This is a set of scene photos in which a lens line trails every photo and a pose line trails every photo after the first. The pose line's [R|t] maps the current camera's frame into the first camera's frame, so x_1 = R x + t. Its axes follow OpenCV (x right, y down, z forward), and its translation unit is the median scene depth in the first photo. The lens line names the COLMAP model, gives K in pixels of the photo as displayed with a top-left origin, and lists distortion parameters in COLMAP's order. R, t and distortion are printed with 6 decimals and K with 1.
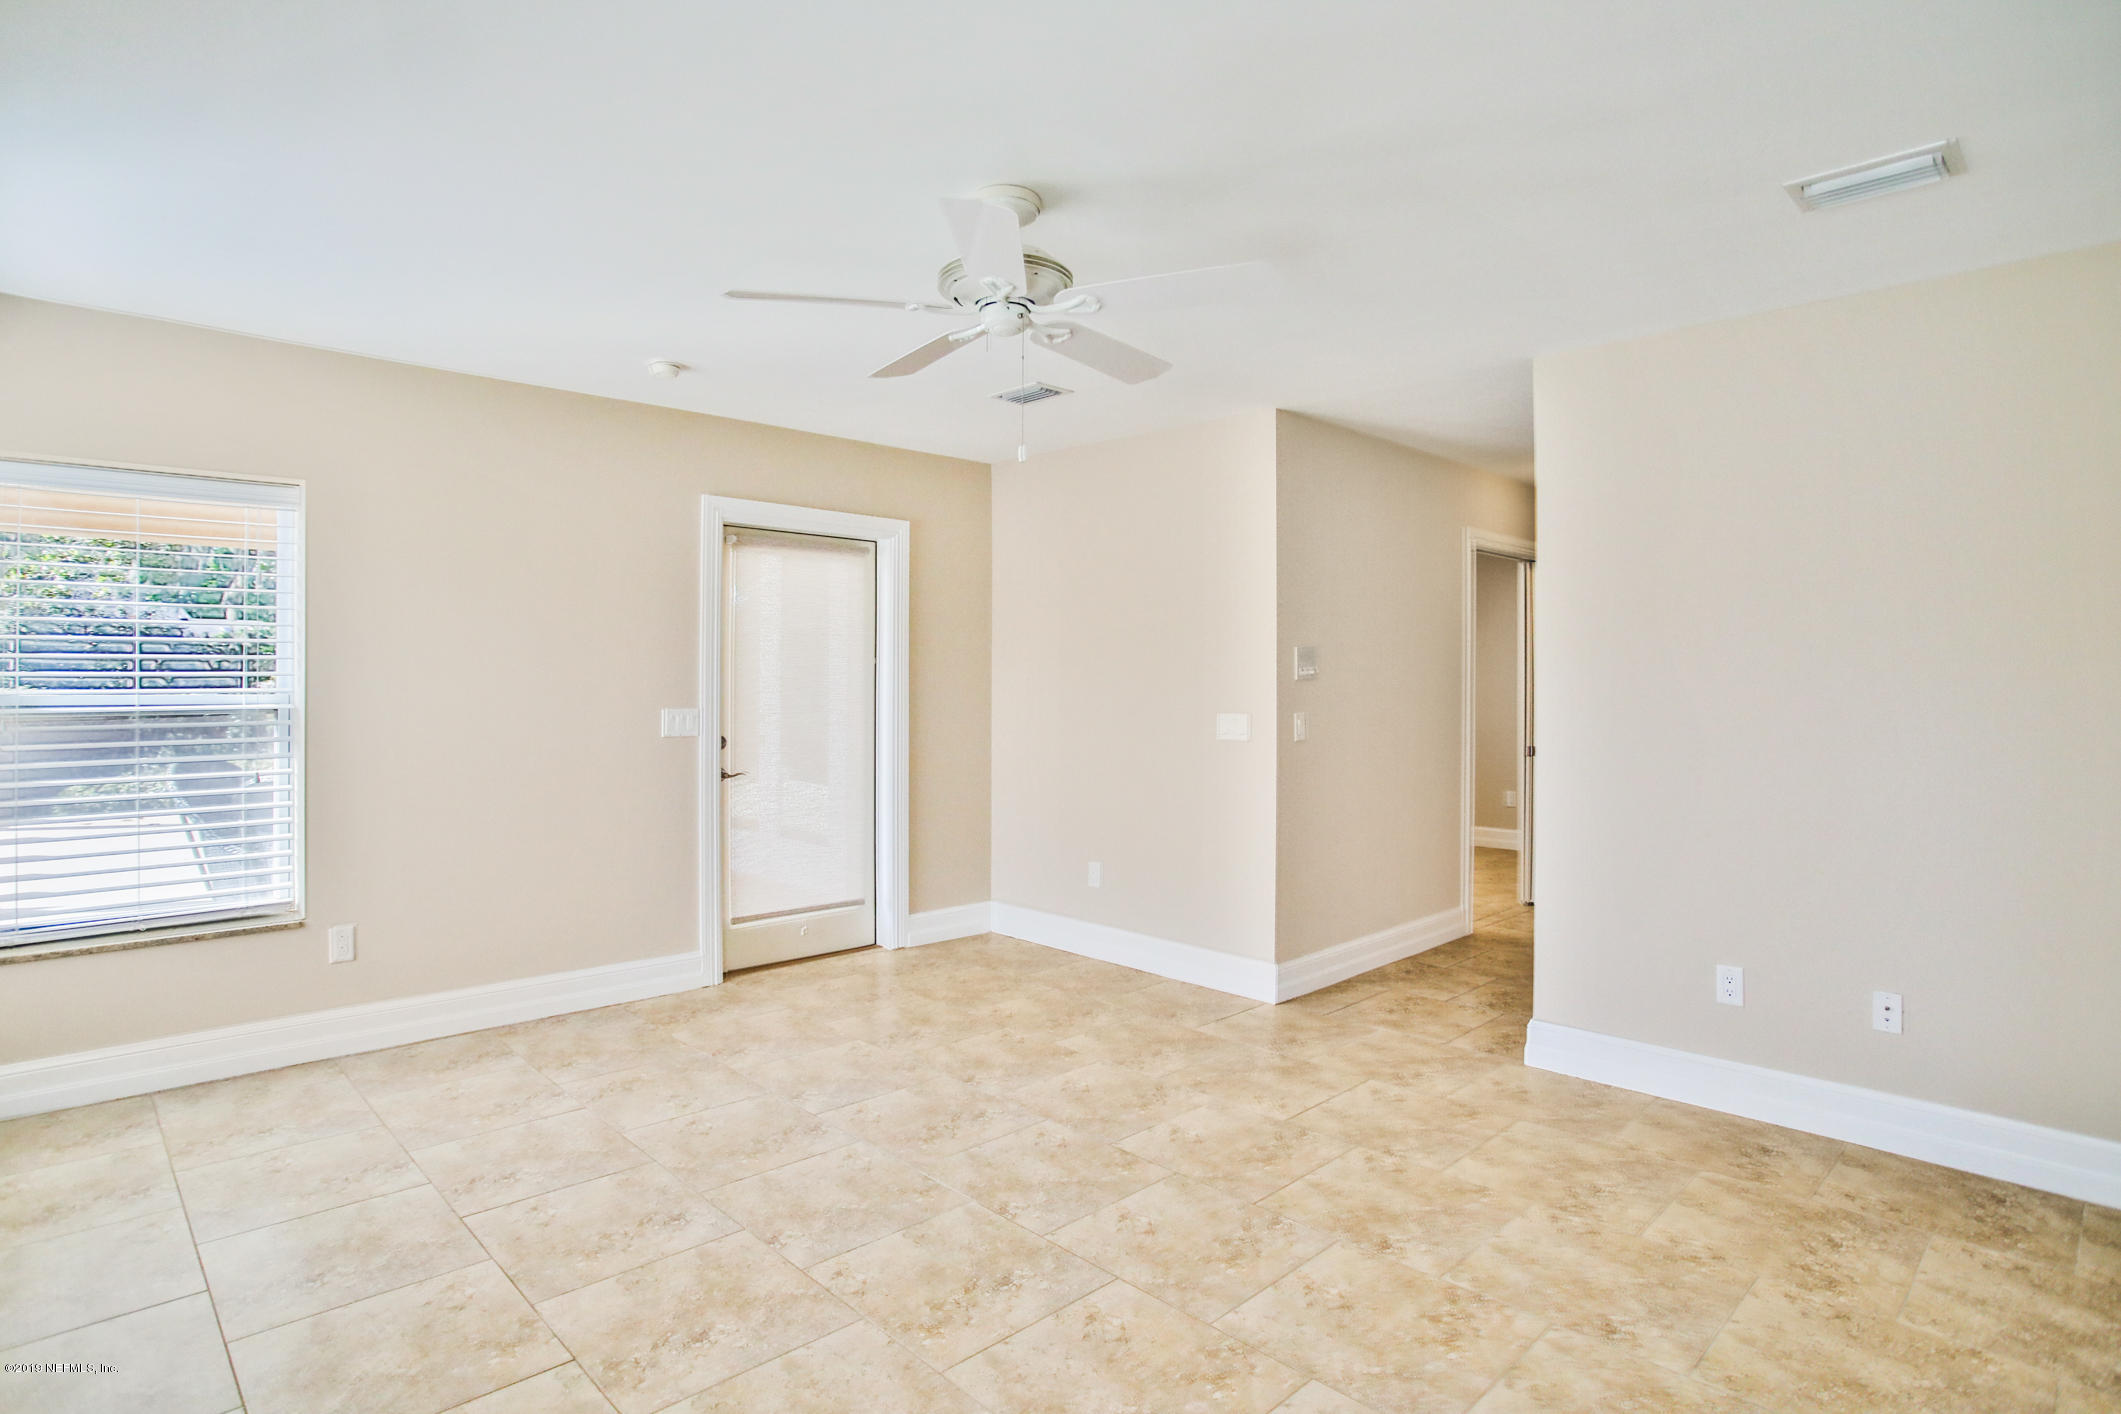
lens RADIAL K [[1105.2, 0, 1041.5], [0, 1105.2, 694.3], [0, 0, 1]] dist [-0.067505, 0.026217]
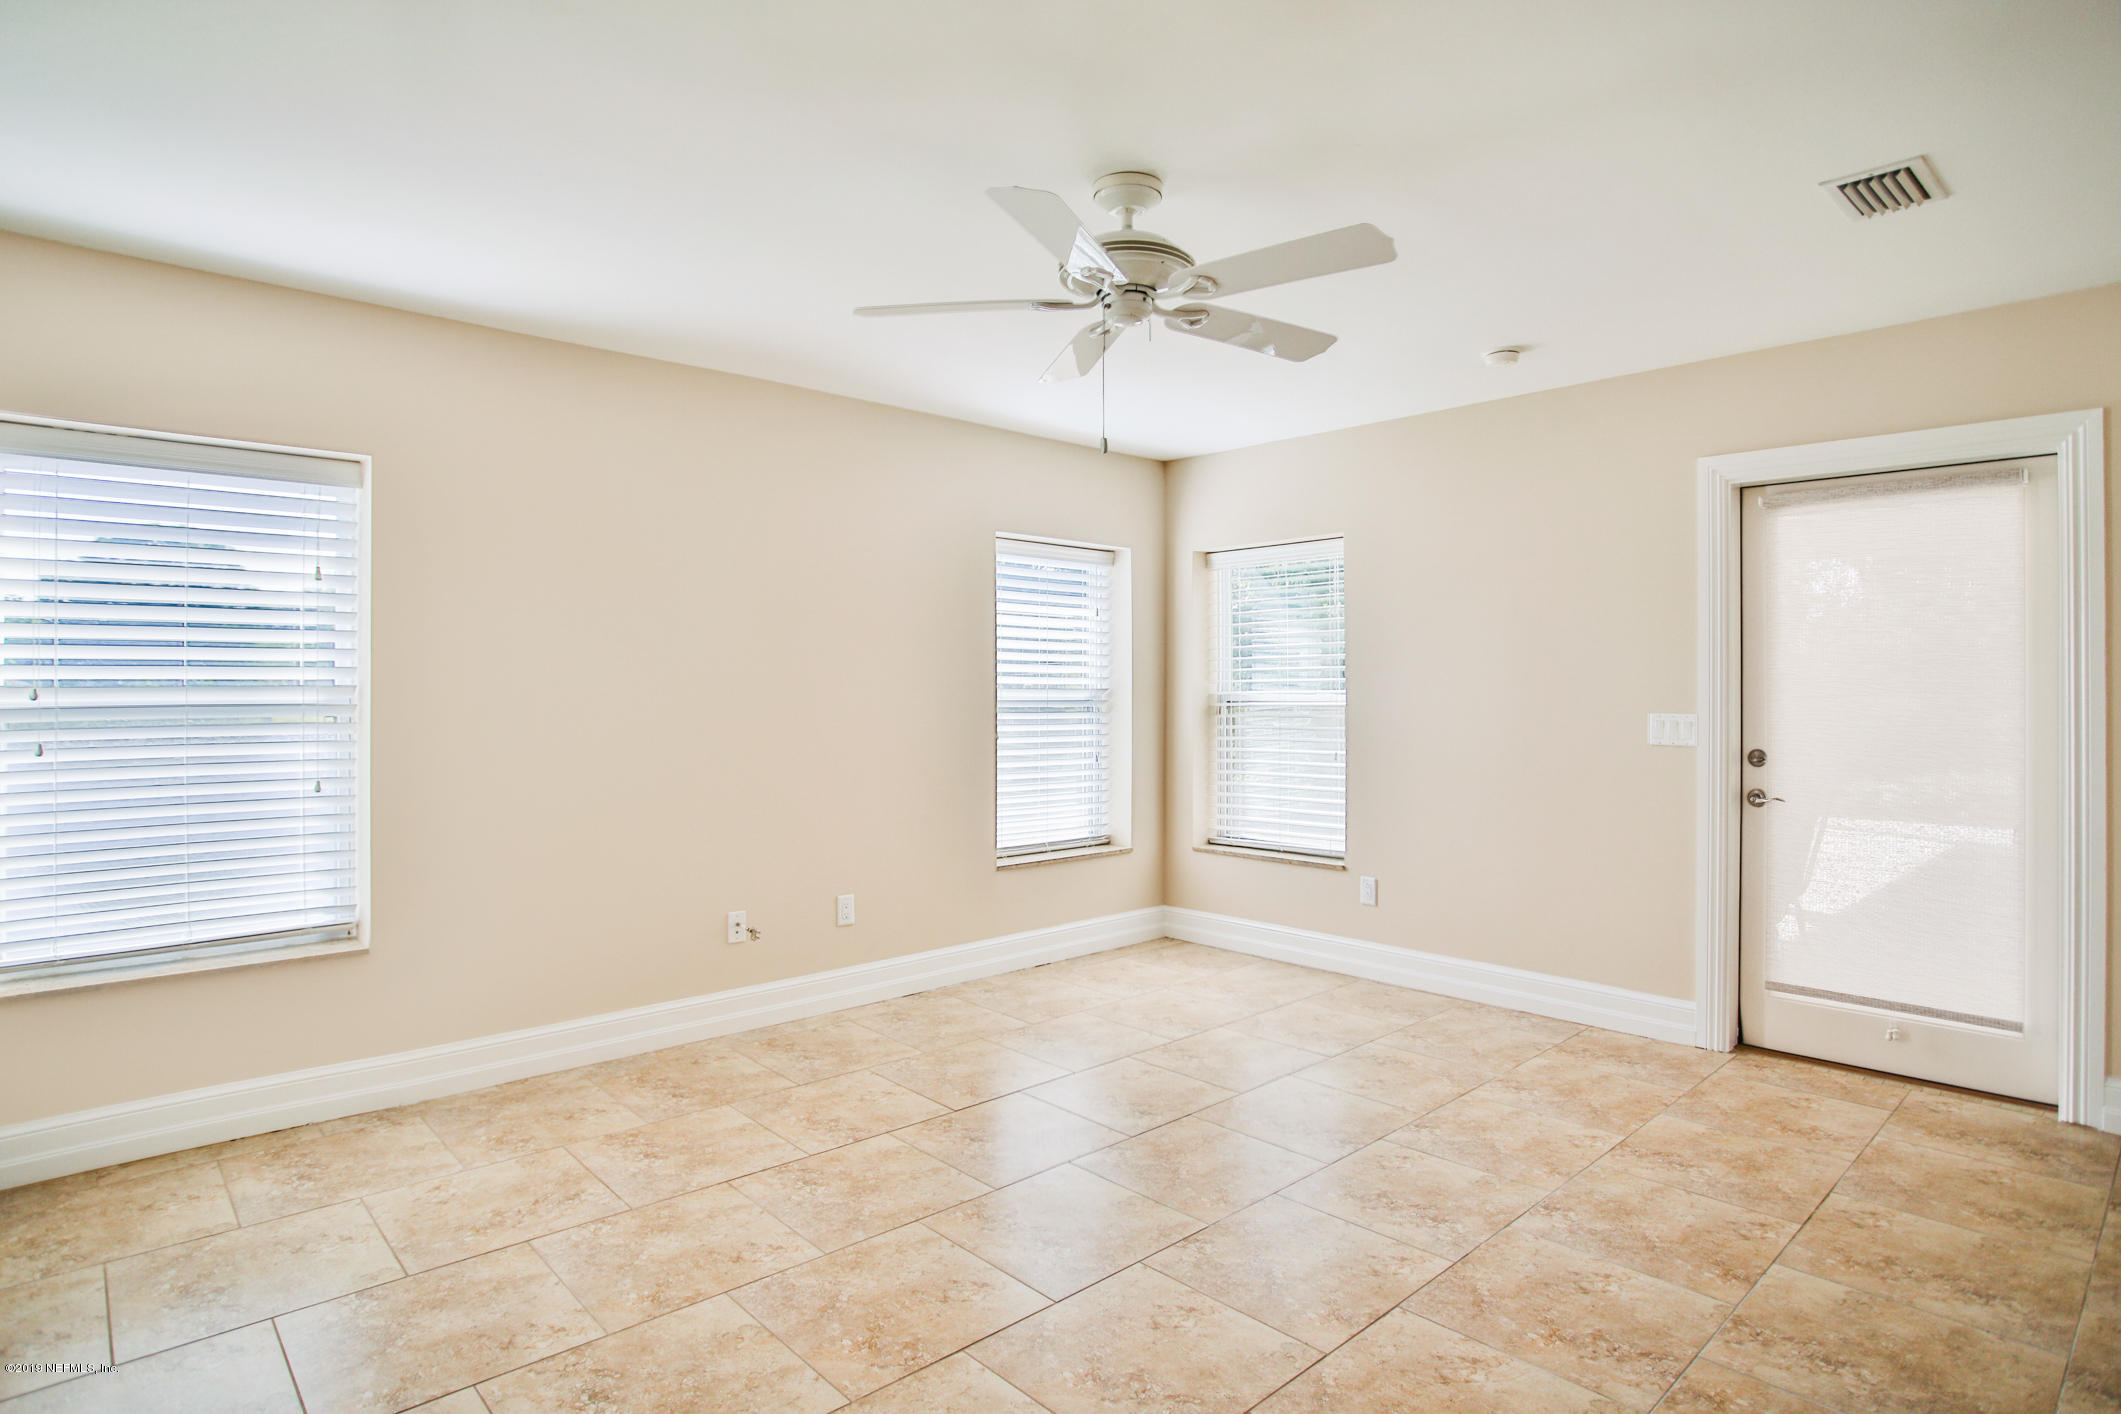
lens RADIAL K [[1105.2, 0, 1049.9], [0, 1105.2, 698.6], [0, 0, 1]] dist [-0.067505, 0.026217]
pose [[-0.006795, 0.004591, -0.999966, 0.603402], [-0.012887, 0.999906, 0.004679, 0.004296], [0.999894, 0.012918, -0.006735, 0.591545]]
